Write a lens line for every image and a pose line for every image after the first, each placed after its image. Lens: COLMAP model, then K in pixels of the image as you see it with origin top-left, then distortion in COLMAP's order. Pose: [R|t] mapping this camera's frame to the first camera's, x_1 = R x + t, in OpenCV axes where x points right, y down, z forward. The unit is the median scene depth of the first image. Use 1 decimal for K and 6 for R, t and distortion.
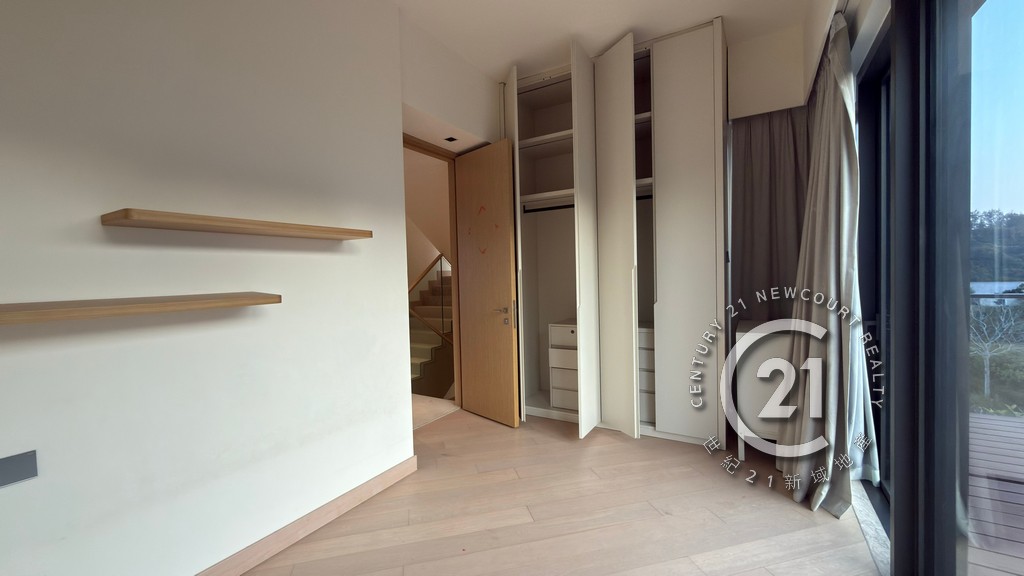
lens RADIAL K [[408.3, 0, 513.0], [0, 408.3, 286.7], [0, 0, 1]] dist [-0.000323, 0.000323]
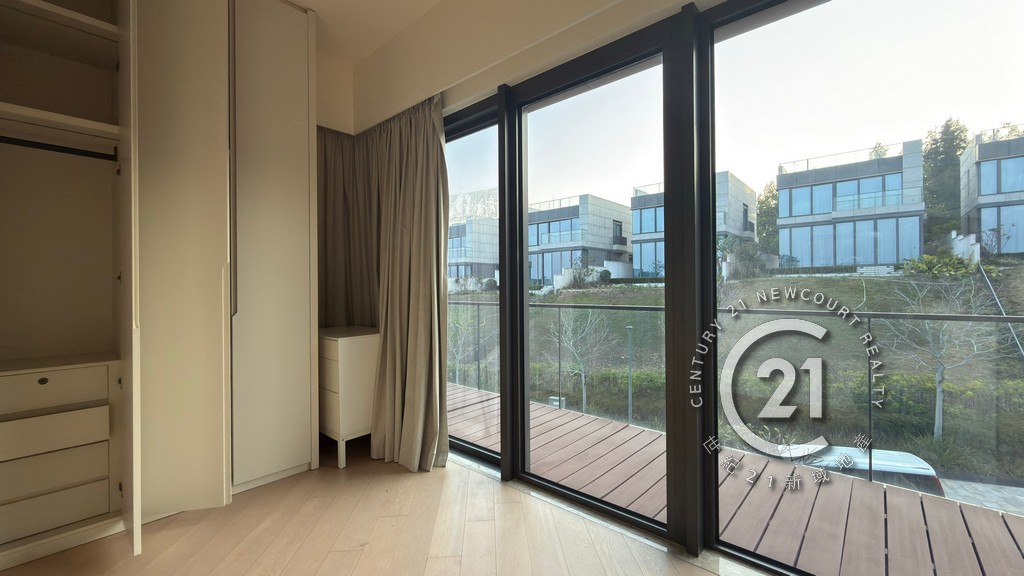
lens RADIAL K [[408.3, 0, 513.0], [0, 408.3, 286.7], [0, 0, 1]] dist [-0.000323, 0.000323]
pose [[0.200280, 0.017739, 0.979578, -0.331133], [0.033172, 0.999140, -0.024875, 0.024171], [-0.979177, 0.037477, 0.199519, 0.373595]]
